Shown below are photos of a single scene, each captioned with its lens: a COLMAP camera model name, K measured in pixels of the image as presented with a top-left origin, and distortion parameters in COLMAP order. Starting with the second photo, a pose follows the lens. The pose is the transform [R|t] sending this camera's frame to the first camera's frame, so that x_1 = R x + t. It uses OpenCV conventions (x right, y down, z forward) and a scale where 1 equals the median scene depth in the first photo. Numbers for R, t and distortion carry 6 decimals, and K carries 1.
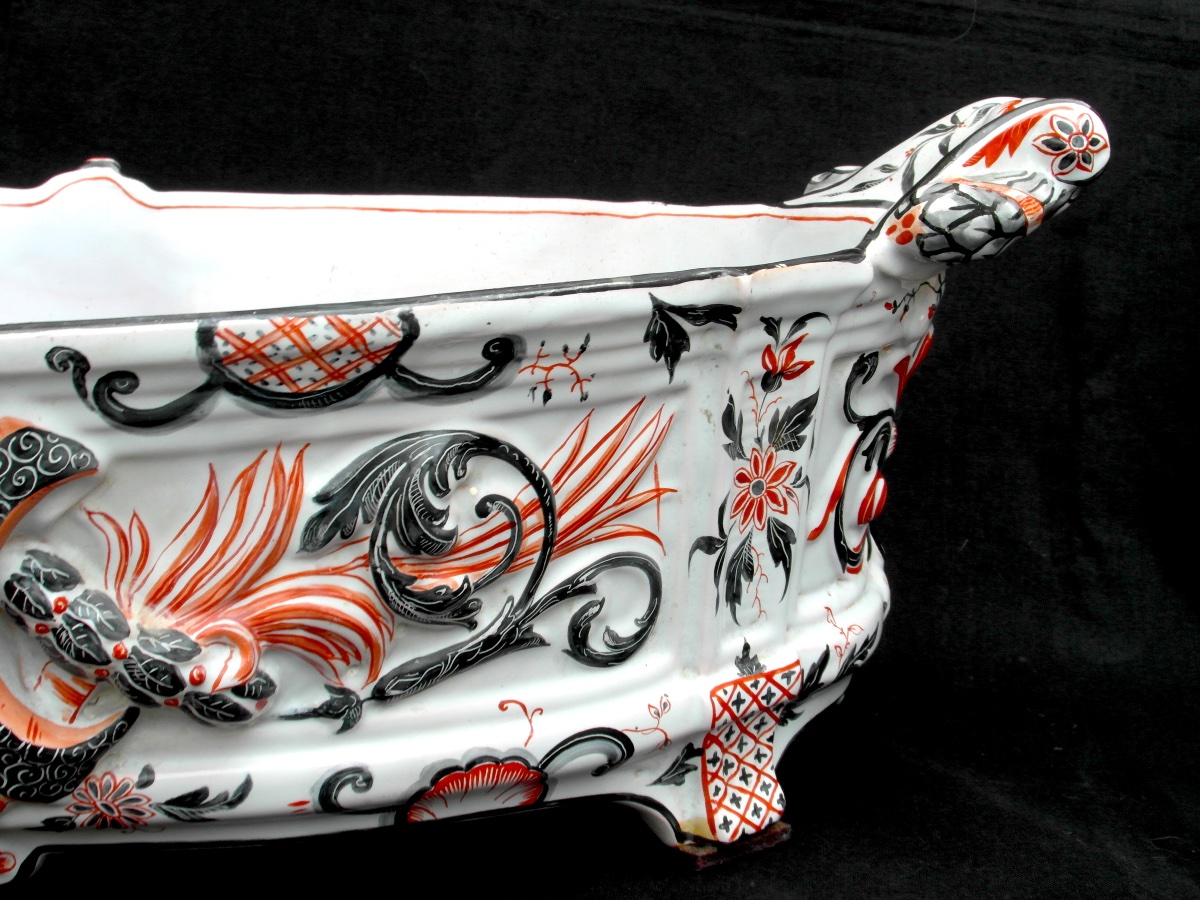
lens RADIAL K [[1769.6, 0, 596.3], [0, 1769.6, 444.1], [0, 0, 1]] dist [-0.222227, 0.000000]
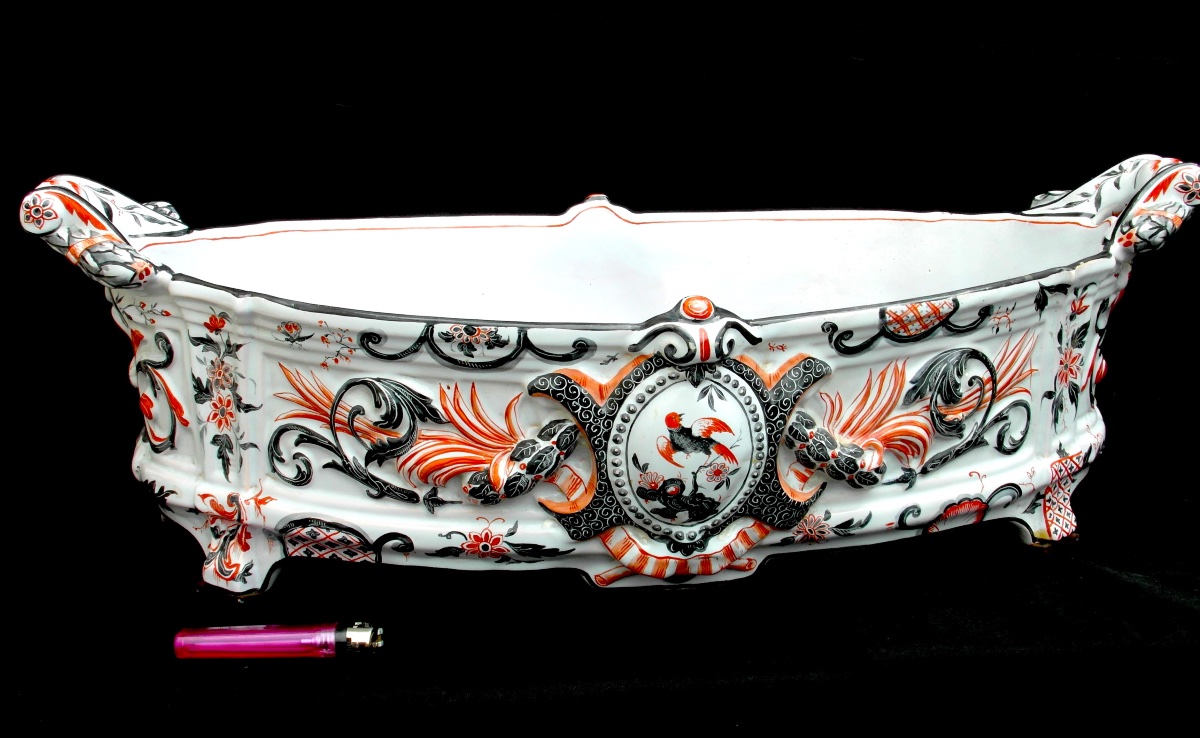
lens RADIAL K [[1772.4, 0, 572.7], [0, 1772.4, 344.5], [0, 0, 1]] dist [-0.209385, 0.000000]
pose [[0.997984, -0.054740, 0.032110, -0.626472], [0.054748, 0.998500, 0.000614, -0.039386], [-0.032095, 0.001145, 0.999484, -1.175576]]
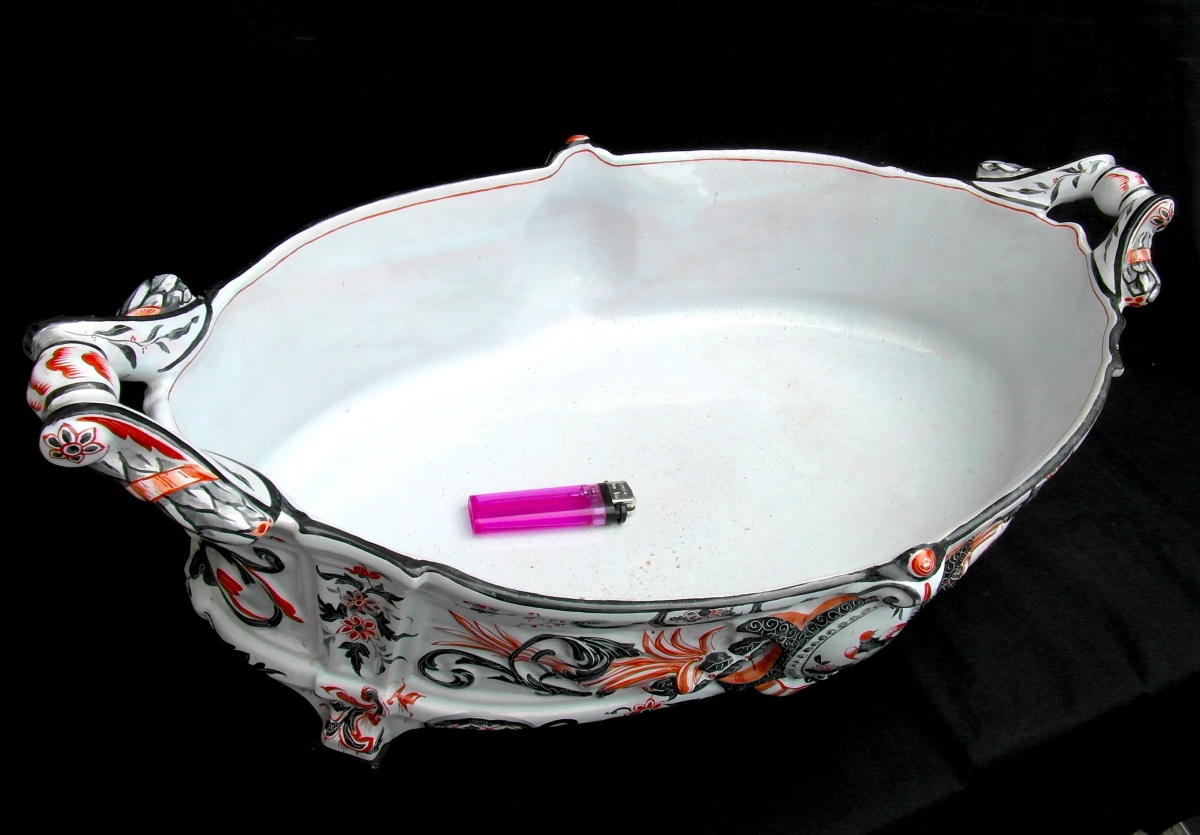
lens RADIAL K [[1144.3, 0, 660.5], [0, 1144.3, 337.9], [0, 0, 1]] dist [0.005270, 0.000000]
pose [[0.903647, -0.164248, 0.395531, -1.142768], [-0.050679, 0.876040, 0.479568, -0.880107], [-0.425270, -0.453406, 0.783307, 0.046124]]
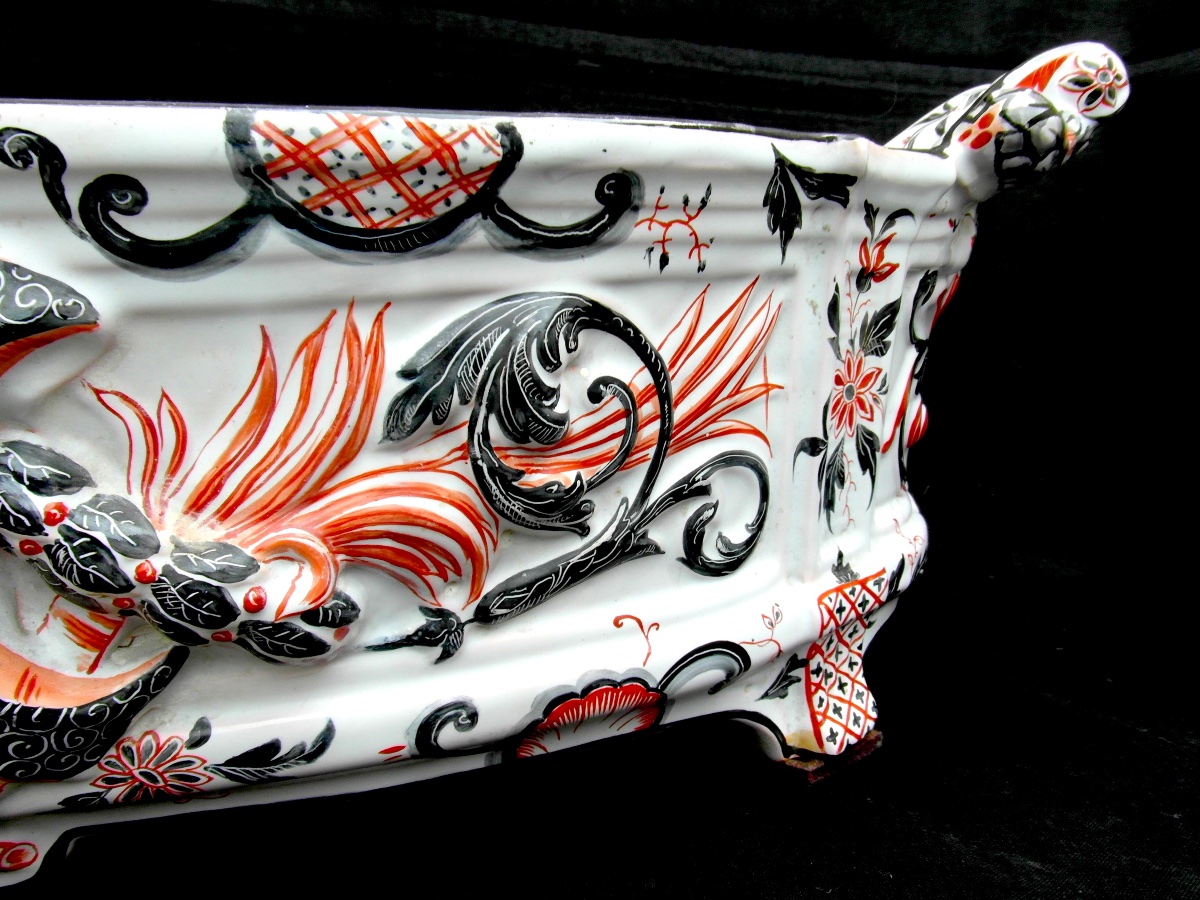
lens RADIAL K [[951.3, 0, 604.3], [0, 951.3, 449.9], [0, 0, 1]] dist [-0.015411, 0.025398]
pose [[0.998293, -0.043696, 0.038759, -0.078958], [0.045711, 0.997562, -0.052726, 0.089426], [-0.036361, 0.054408, 0.997857, 0.526737]]
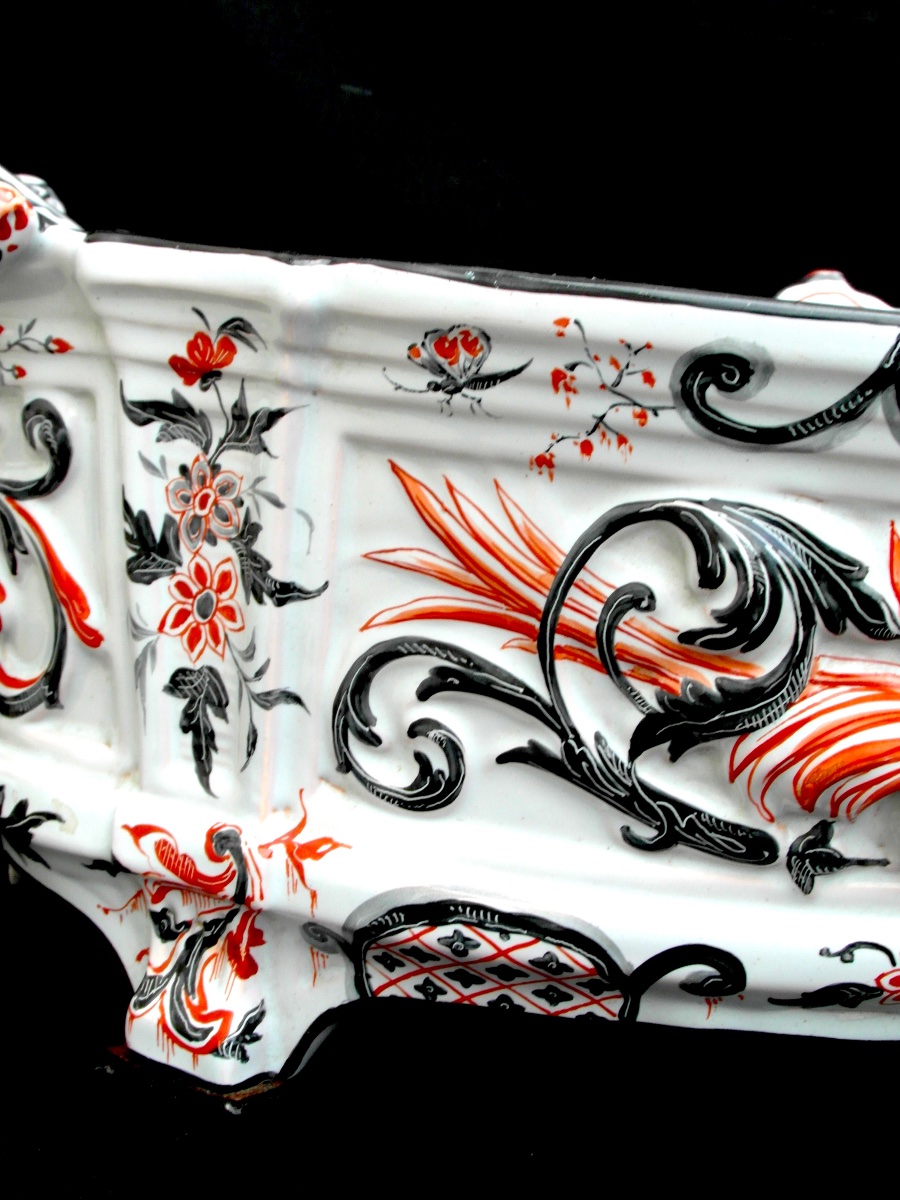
lens RADIAL K [[1769.6, 0, 445.1], [0, 1769.6, 599.5], [0, 0, 1]] dist [-0.222227, 0.000000]
pose [[0.995580, -0.023002, 0.091053, -0.960123], [0.025973, 0.999164, -0.031574, 0.047783], [-0.090250, 0.033799, 0.995345, 0.206895]]
